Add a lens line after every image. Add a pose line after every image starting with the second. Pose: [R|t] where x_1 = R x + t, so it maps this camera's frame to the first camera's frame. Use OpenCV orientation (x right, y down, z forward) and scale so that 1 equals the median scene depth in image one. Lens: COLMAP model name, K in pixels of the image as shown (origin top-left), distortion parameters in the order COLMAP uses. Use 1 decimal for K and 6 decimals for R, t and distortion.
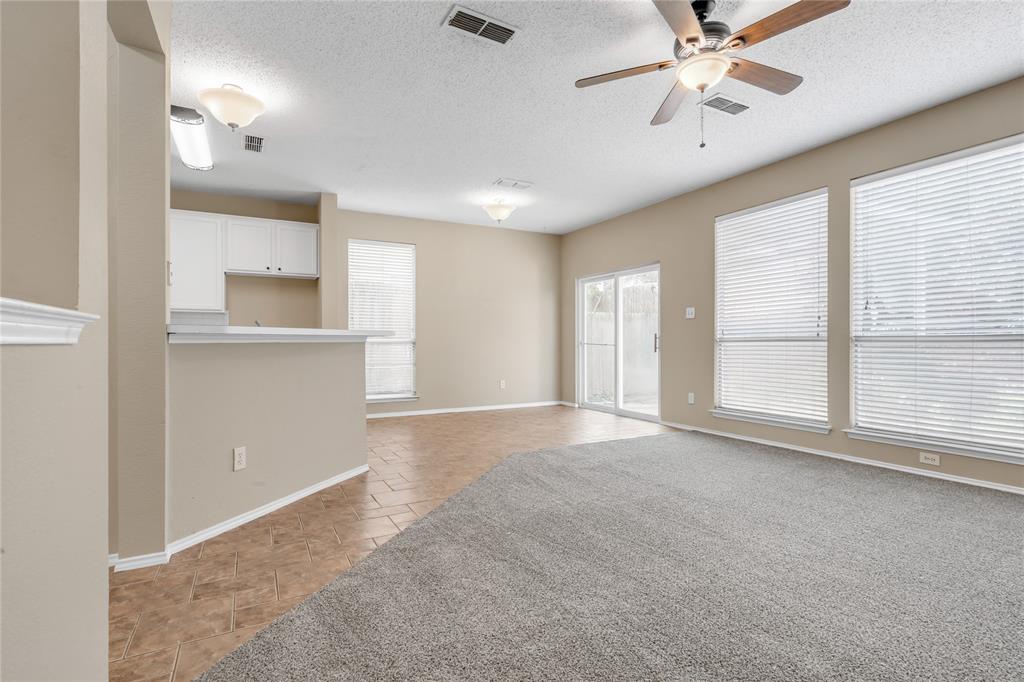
lens RADIAL K [[496.3, 0, 515.1], [0, 496.3, 345.3], [0, 0, 1]] dist [-0.017935, -0.000465]
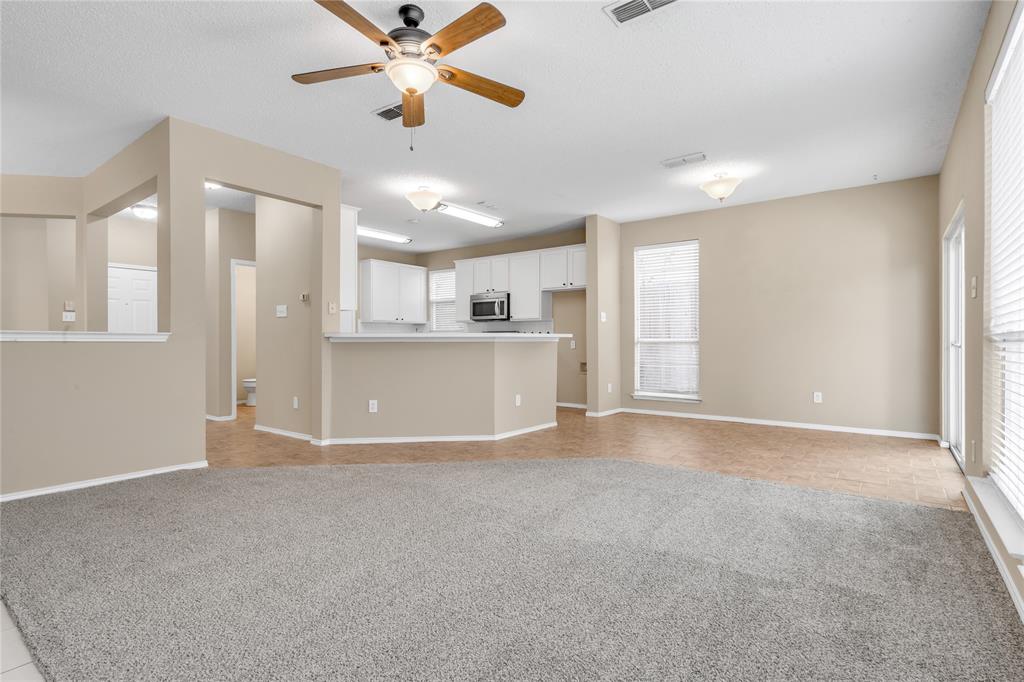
lens RADIAL K [[496.3, 0, 513.0], [0, 496.3, 343.2], [0, 0, 1]] dist [-0.017935, -0.000465]
pose [[0.418164, 0.003844, -0.908363, 0.617314], [-0.007362, 0.999973, 0.000843, -0.002646], [0.908341, 0.006335, 0.418181, 0.337812]]
